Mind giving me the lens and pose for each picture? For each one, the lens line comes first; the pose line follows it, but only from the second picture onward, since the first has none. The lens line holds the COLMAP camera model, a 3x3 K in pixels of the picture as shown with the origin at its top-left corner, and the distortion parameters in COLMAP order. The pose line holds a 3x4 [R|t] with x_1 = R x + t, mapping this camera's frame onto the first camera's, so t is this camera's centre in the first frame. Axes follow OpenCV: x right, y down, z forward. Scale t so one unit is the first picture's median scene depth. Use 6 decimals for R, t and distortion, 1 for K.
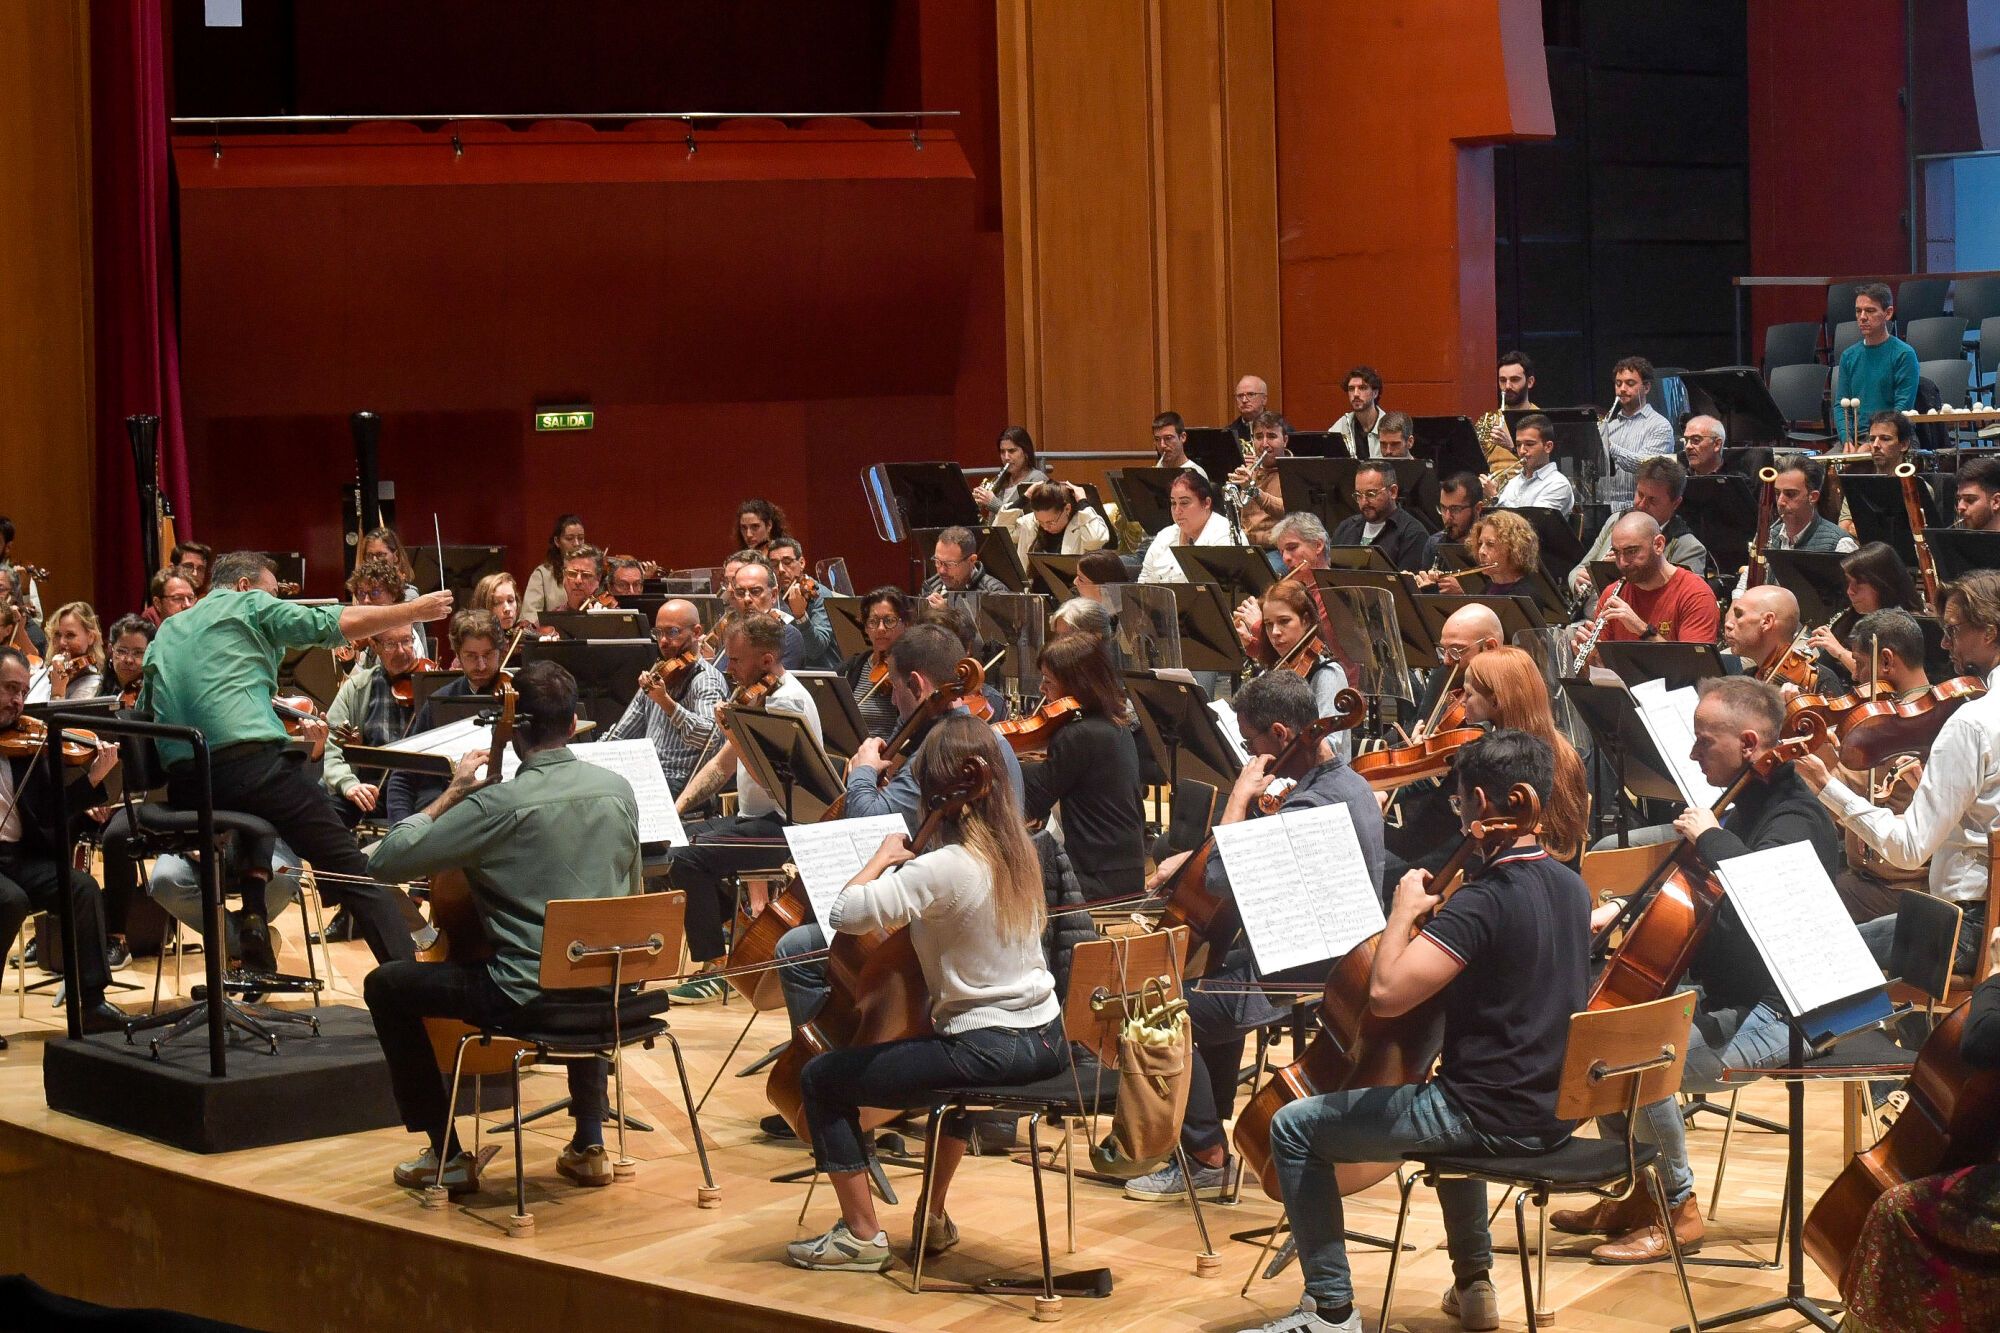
lens RADIAL K [[4220.2, 0, 1000.0], [0, 4220.2, 666.5], [0, 0, 1]] dist [-0.009454, -0.322894]
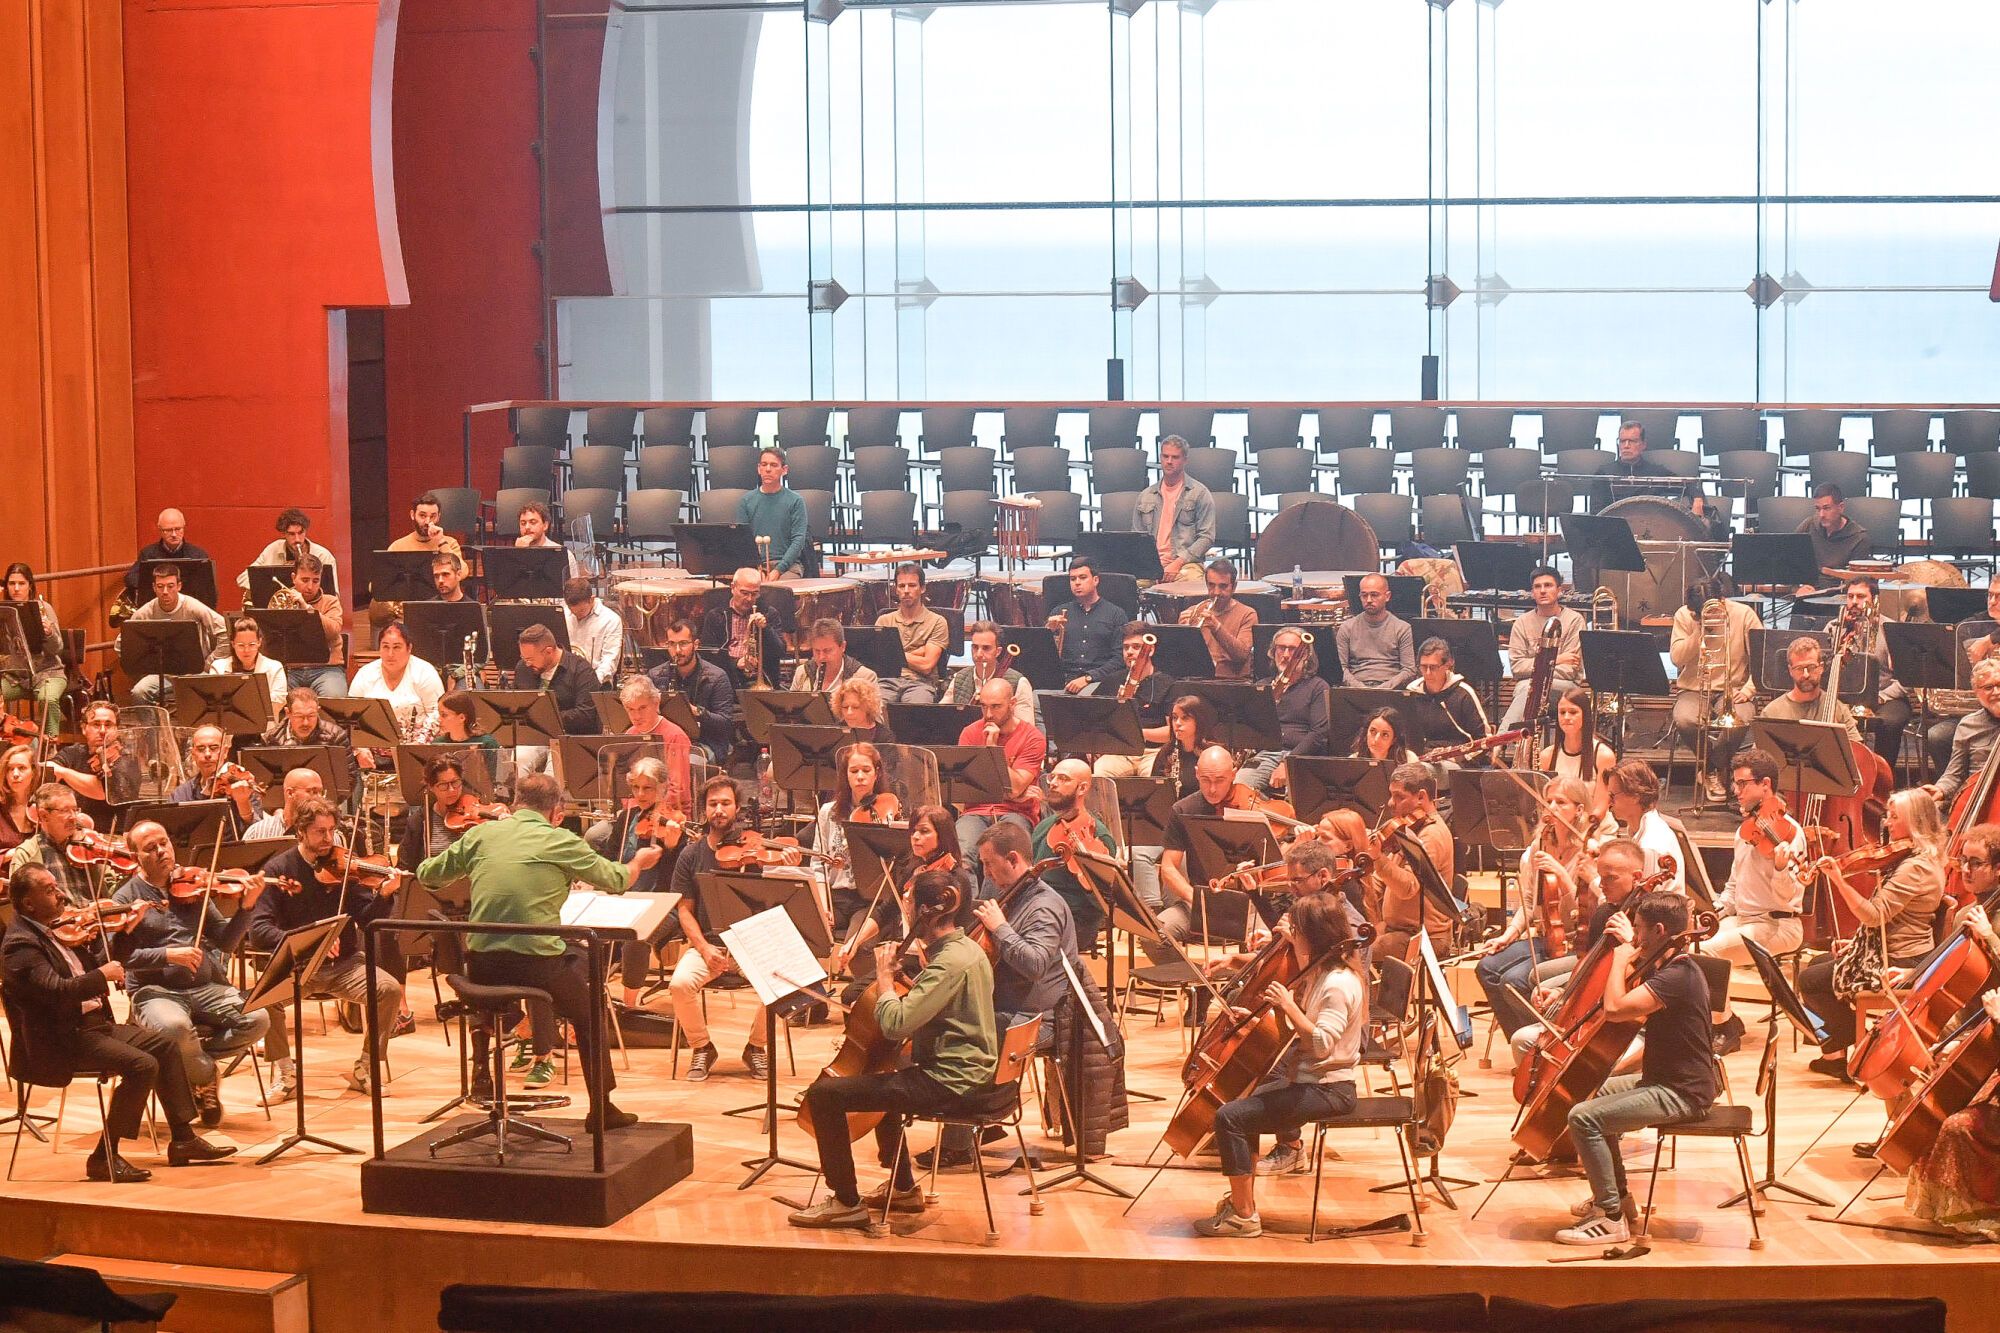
lens RADIAL K [[4760.9, 0, 1000.0], [0, 4760.9, 666.5], [0, 0, 1]] dist [0.007187, 0.139954]
pose [[0.792256, -0.044802, 0.608542, -0.989264], [0.028215, 0.998924, 0.036809, -0.118533], [-0.609537, -0.011991, 0.792667, -0.314668]]
